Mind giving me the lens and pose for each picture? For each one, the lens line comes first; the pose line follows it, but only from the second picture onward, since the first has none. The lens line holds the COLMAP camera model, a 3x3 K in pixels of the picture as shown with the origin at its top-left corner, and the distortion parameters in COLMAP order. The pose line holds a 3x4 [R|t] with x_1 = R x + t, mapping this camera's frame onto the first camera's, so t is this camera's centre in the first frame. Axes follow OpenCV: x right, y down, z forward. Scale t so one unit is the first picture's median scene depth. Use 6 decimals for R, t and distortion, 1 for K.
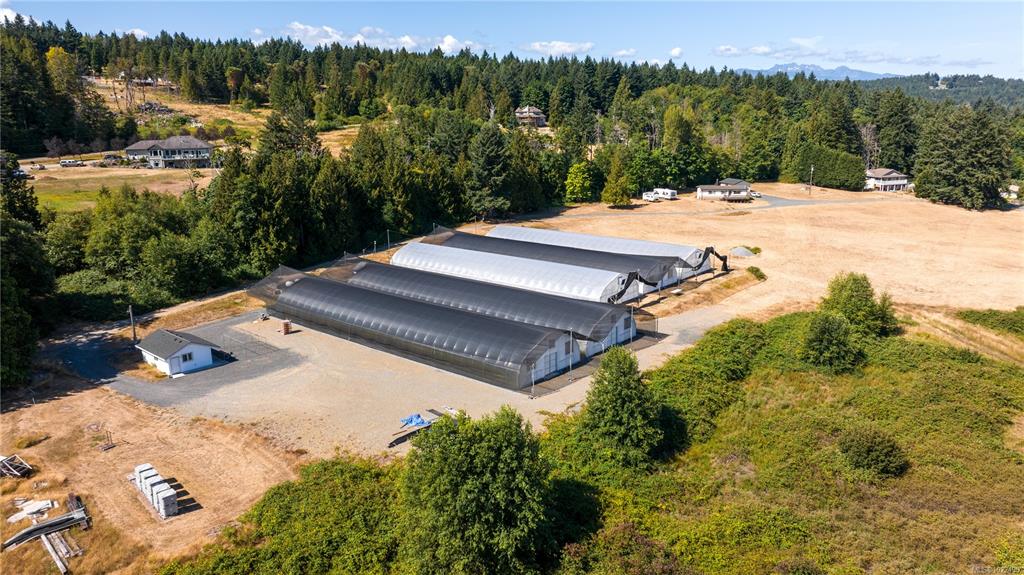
lens RADIAL K [[741.6, 0, 512.0], [0, 741.6, 287.5], [0, 0, 1]] dist [-0.025609, 0.048712]
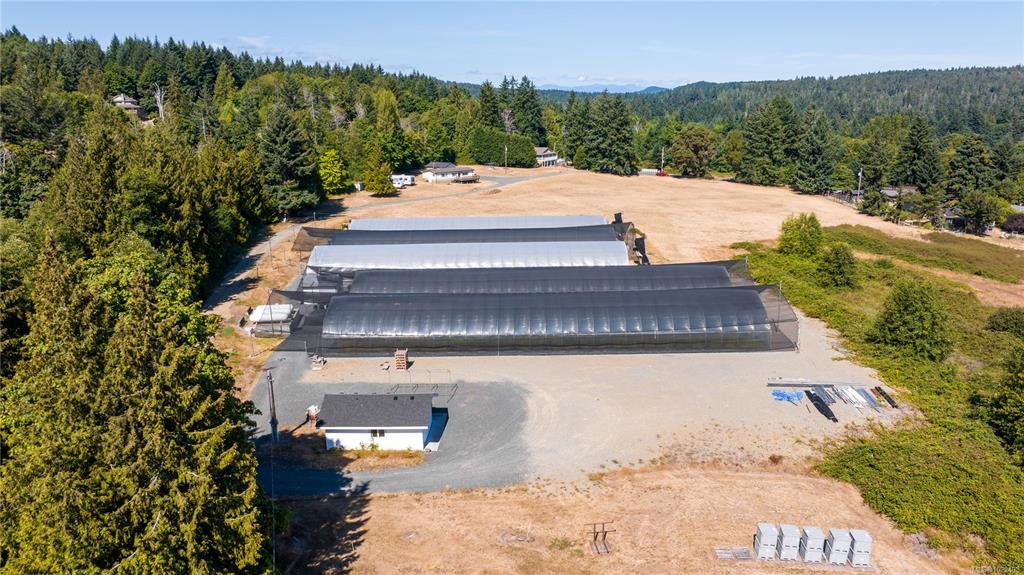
lens RADIAL K [[741.6, 0, 512.0], [0, 741.6, 287.5], [0, 0, 1]] dist [-0.025609, 0.048712]
pose [[0.748080, -0.158051, 0.644513, -0.398235], [0.159808, 0.985547, 0.056194, -0.023704], [-0.644079, 0.060961, 0.762526, 0.216776]]
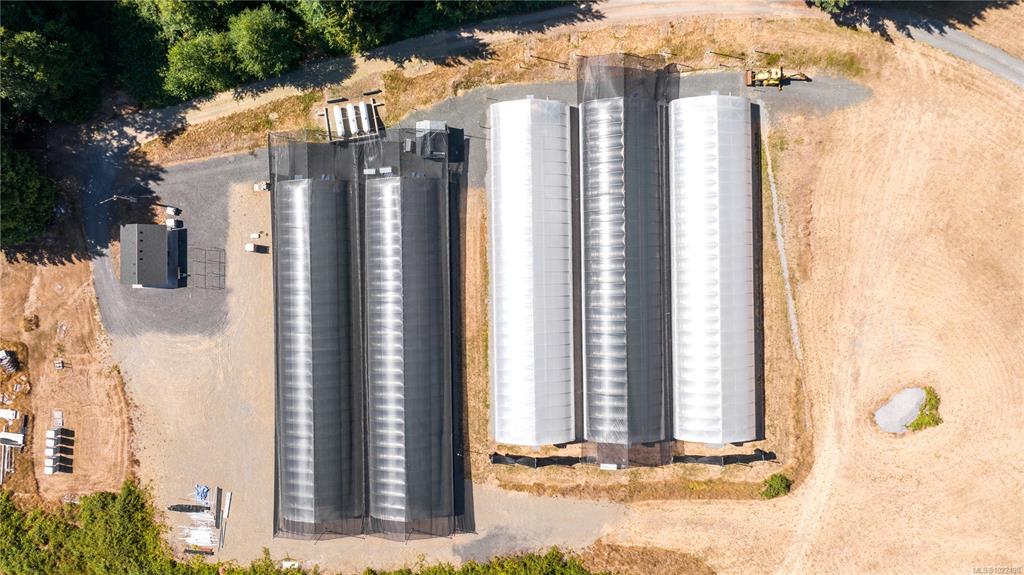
lens RADIAL K [[741.6, 0, 512.0], [0, 741.6, 287.5], [0, 0, 1]] dist [-0.025609, 0.048712]
pose [[0.679991, 0.730625, -0.061646, 0.032290], [-0.149427, 0.220399, 0.963896, -0.590163], [0.717833, -0.646229, 0.259044, 0.555731]]
